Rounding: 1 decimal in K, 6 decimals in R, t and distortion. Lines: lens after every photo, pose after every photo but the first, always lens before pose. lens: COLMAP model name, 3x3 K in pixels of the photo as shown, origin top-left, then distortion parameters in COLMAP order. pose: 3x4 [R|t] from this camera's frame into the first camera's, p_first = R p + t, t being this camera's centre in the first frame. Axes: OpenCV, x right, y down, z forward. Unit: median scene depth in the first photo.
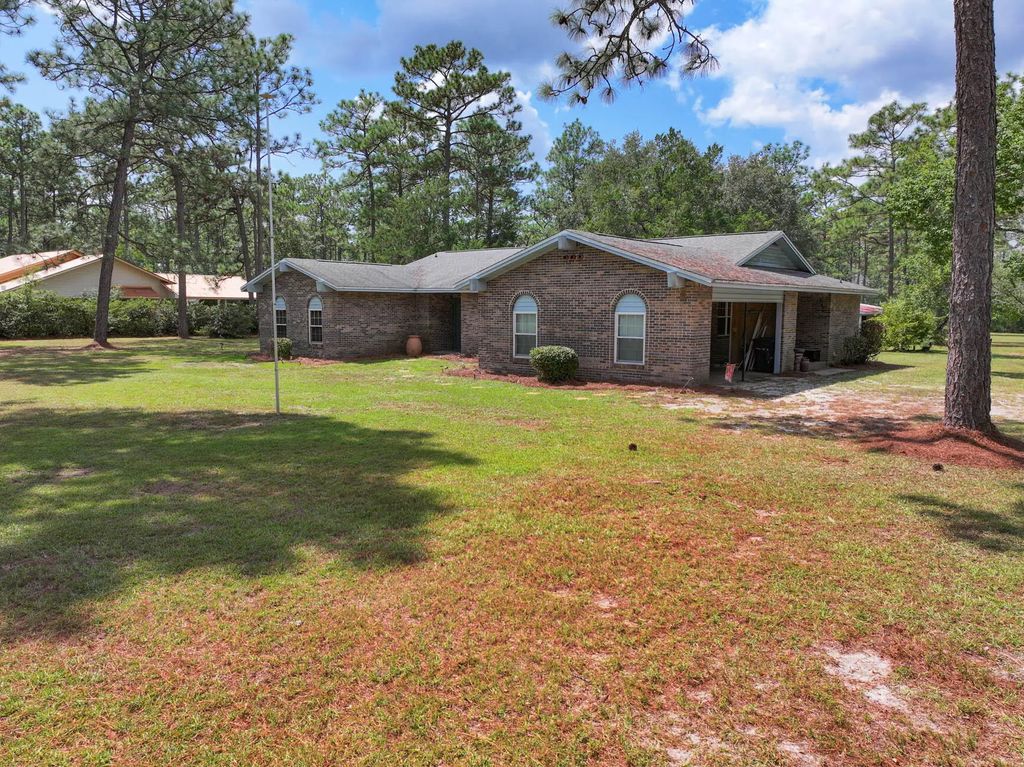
lens RADIAL K [[715.9, 0, 512.0], [0, 715.9, 383.5], [0, 0, 1]] dist [0.002935, 0.000676]
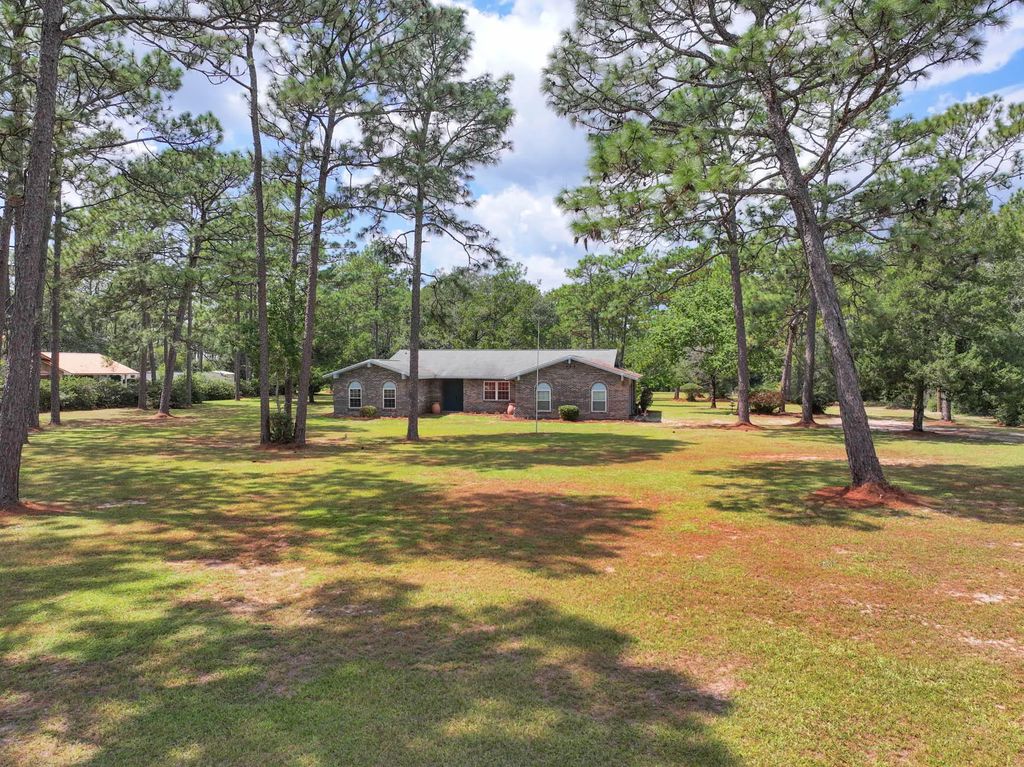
lens RADIAL K [[715.9, 0, 512.0], [0, 715.9, 383.5], [0, 0, 1]] dist [0.002935, 0.000676]
pose [[0.880893, -0.011204, 0.473182, -0.568216], [0.052067, 0.995946, -0.073348, 0.017898], [-0.470442, 0.089249, 0.877906, -0.449692]]
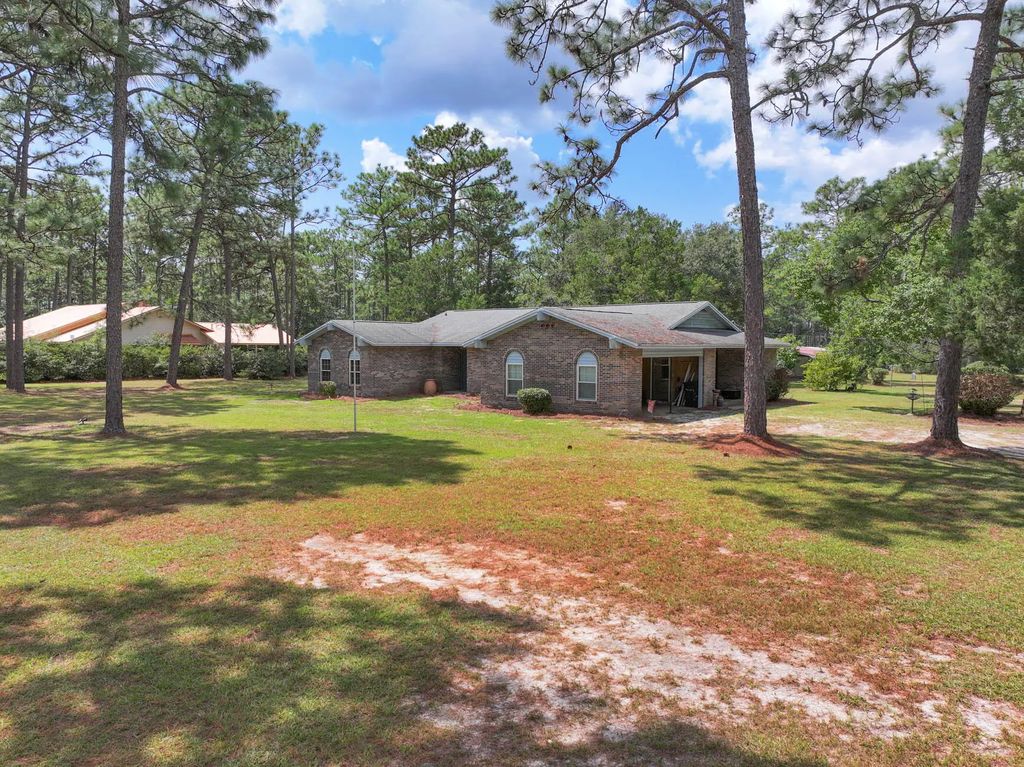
lens RADIAL K [[715.9, 0, 512.0], [0, 715.9, 383.5], [0, 0, 1]] dist [0.002935, 0.000676]
pose [[1.000000, -0.000570, 0.000464, 0.006659], [0.000594, 0.998565, -0.053551, 0.006946], [-0.000433, 0.053551, 0.998565, -0.200763]]
